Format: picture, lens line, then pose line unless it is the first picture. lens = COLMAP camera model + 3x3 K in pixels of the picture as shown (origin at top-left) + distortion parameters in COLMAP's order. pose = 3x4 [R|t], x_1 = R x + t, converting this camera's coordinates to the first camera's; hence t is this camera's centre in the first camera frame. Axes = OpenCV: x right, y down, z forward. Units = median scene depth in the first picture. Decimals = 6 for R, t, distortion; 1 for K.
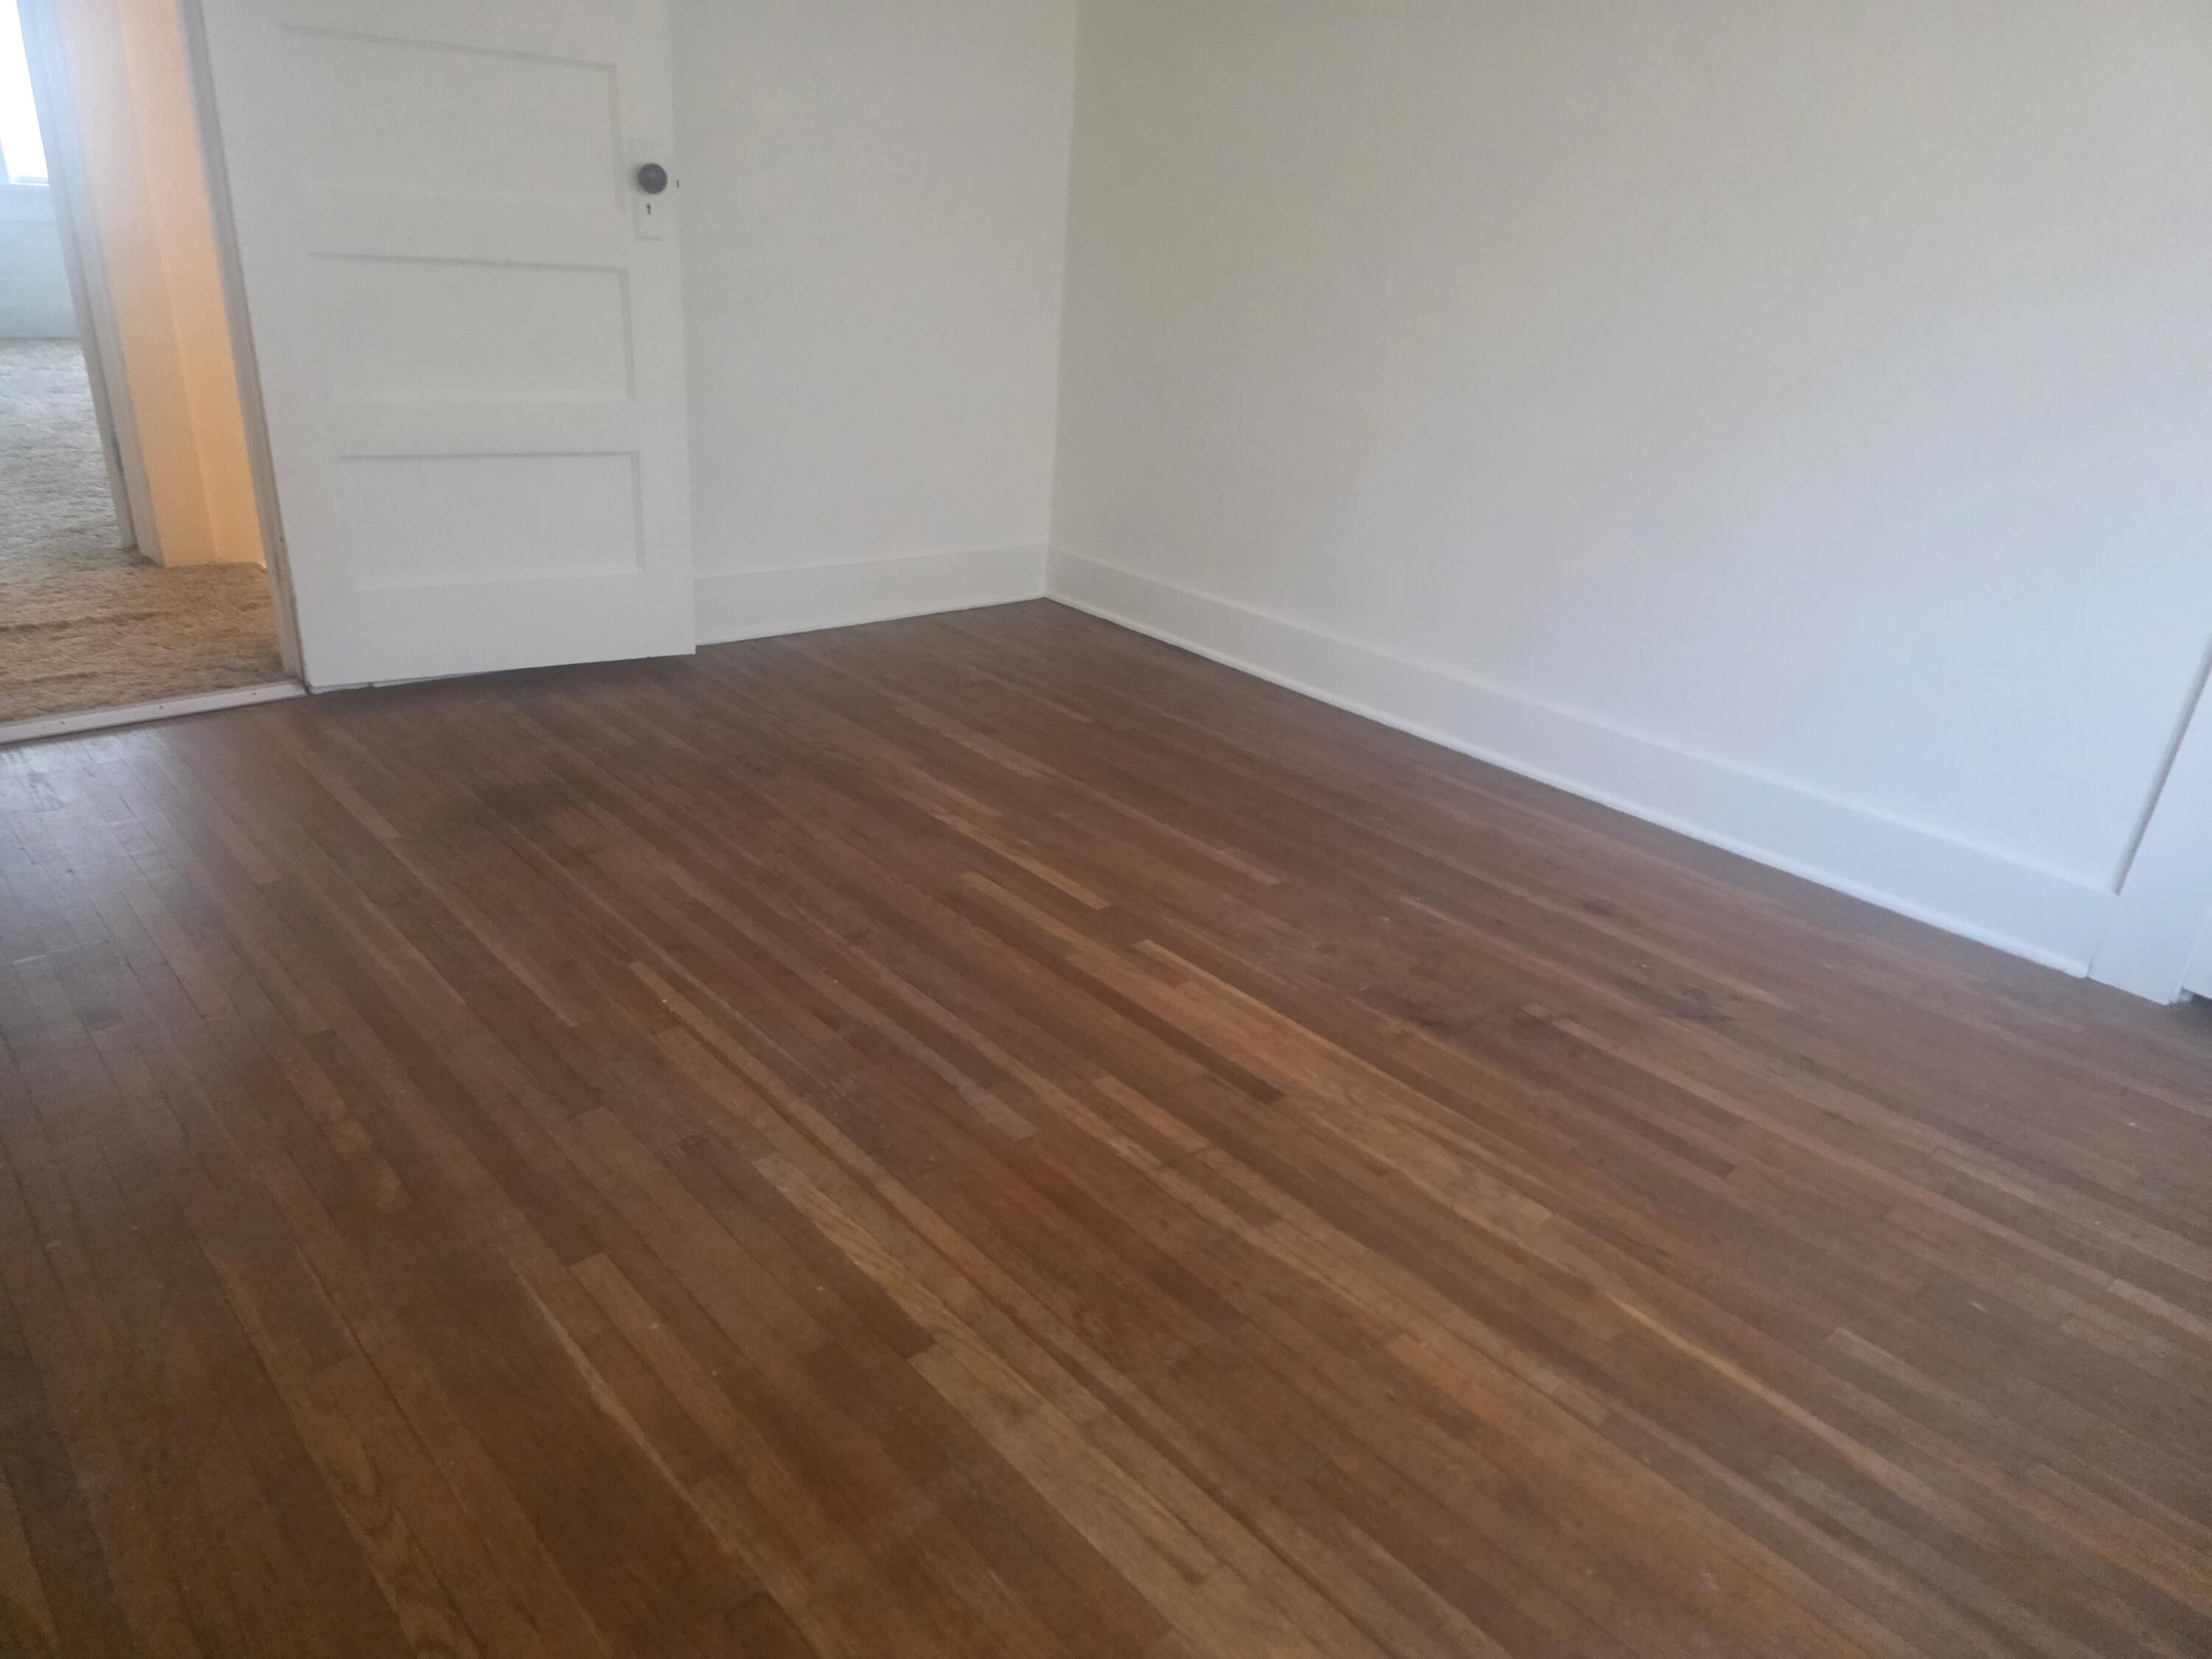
lens RADIAL K [[1466.1, 0, 1102.3], [0, 1466.1, 850.1], [0, 0, 1]] dist [0.047894, -0.042268]
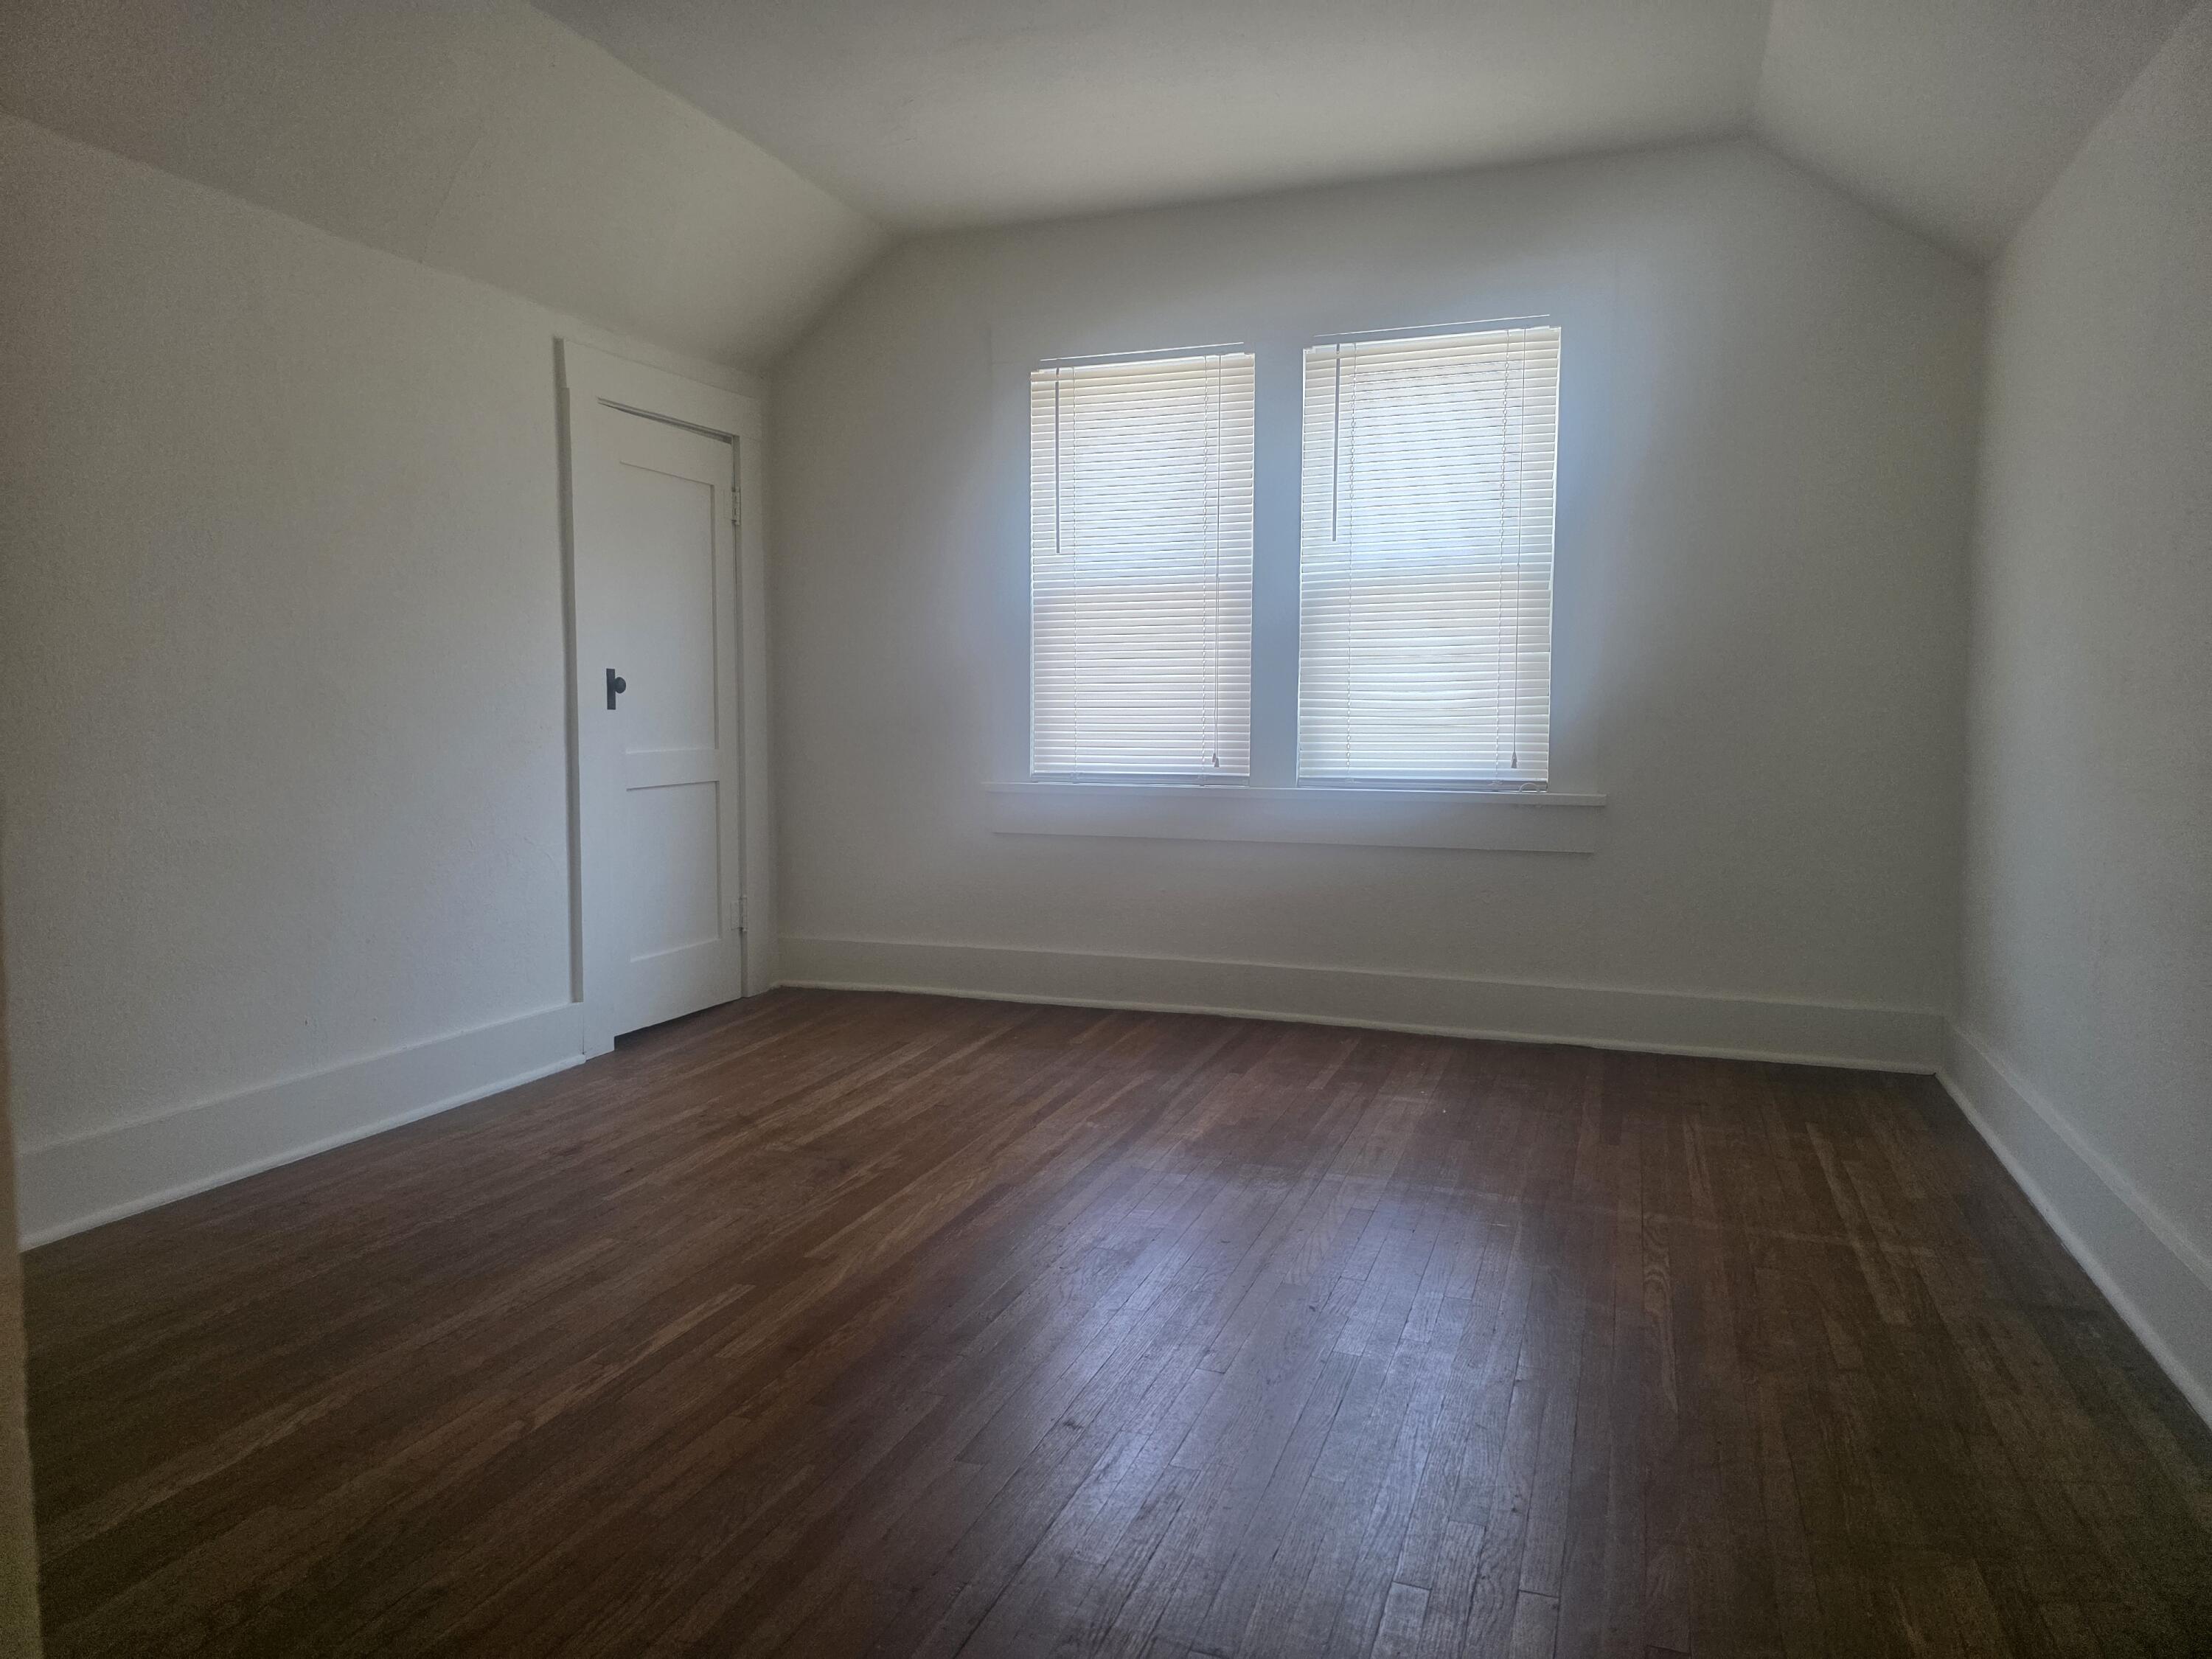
lens RADIAL K [[1466.1, 0, 1098.7], [0, 1466.1, 827.9], [0, 0, 1]] dist [0.047894, -0.042268]
pose [[-0.469028, -0.141347, 0.871799, -1.034352], [0.334389, 0.885202, 0.323422, -0.523685], [-0.817433, 0.443214, -0.367920, 1.226568]]
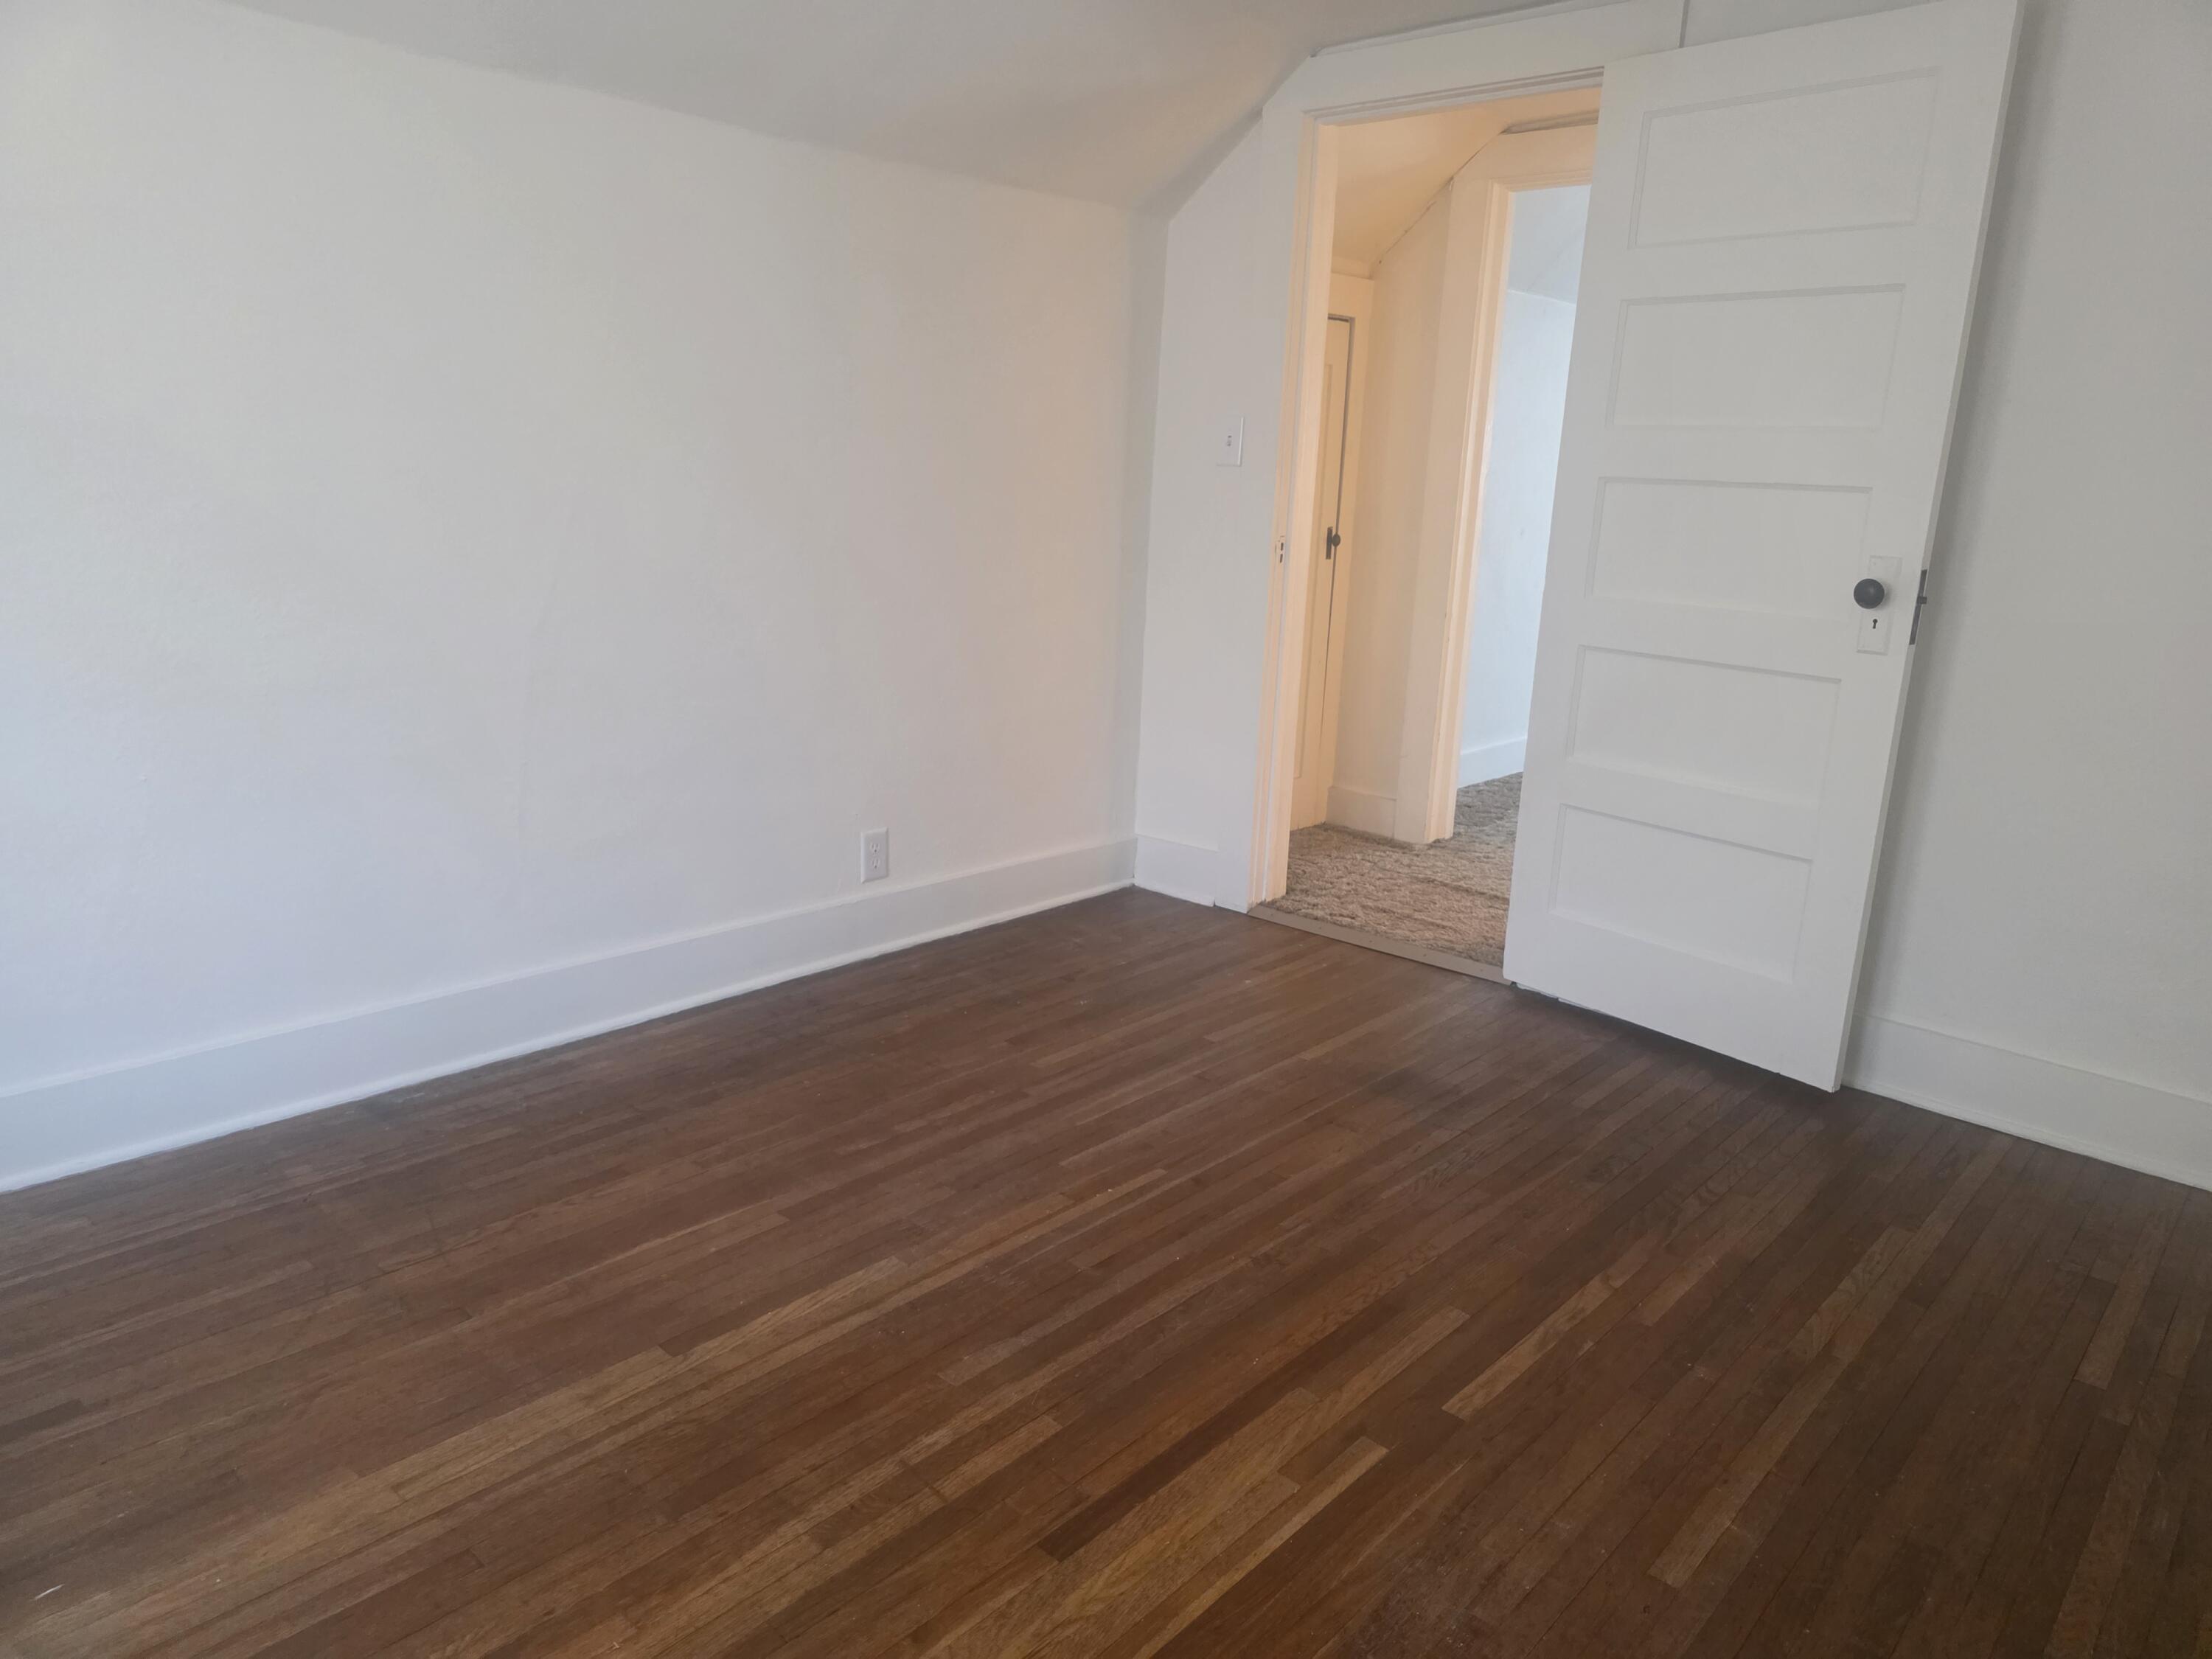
lens RADIAL K [[1466.1, 0, 1118.8], [0, 1466.1, 810.9], [0, 0, 1]] dist [0.047894, -0.042268]
pose [[0.110705, 0.147881, -0.982790, 0.844764], [-0.439278, 0.894313, 0.085086, -0.283072], [0.891504, 0.422298, 0.163966, 0.681478]]
